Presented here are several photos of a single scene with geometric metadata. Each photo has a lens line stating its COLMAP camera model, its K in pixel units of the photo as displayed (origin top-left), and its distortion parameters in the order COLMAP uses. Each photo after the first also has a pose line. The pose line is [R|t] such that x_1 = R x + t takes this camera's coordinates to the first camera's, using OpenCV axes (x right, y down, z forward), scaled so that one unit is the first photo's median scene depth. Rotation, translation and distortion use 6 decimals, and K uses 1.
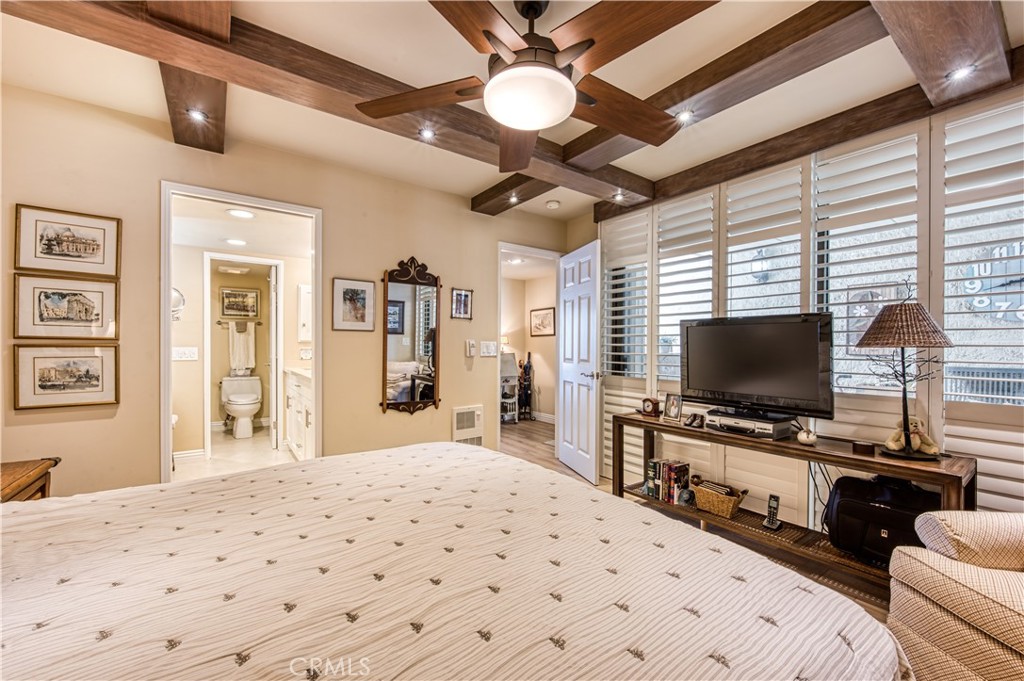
lens RADIAL K [[414.2, 0, 519.9], [0, 414.2, 346.3], [0, 0, 1]] dist [-0.003619, -0.000281]
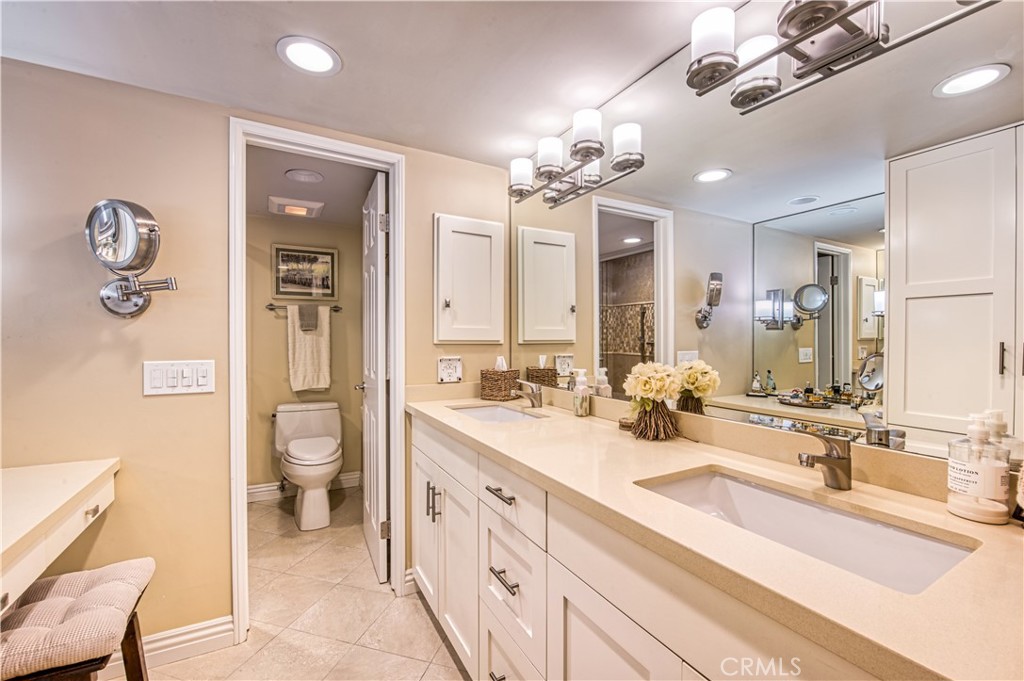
lens RADIAL K [[414.2, 0, 509.0], [0, 414.2, 339.1], [0, 0, 1]] dist [-0.003619, -0.000281]
pose [[0.992750, -0.003477, -0.120149, -0.348412], [0.002963, 0.999986, -0.004463, -0.010668], [0.120162, 0.004075, 0.992746, 0.493562]]
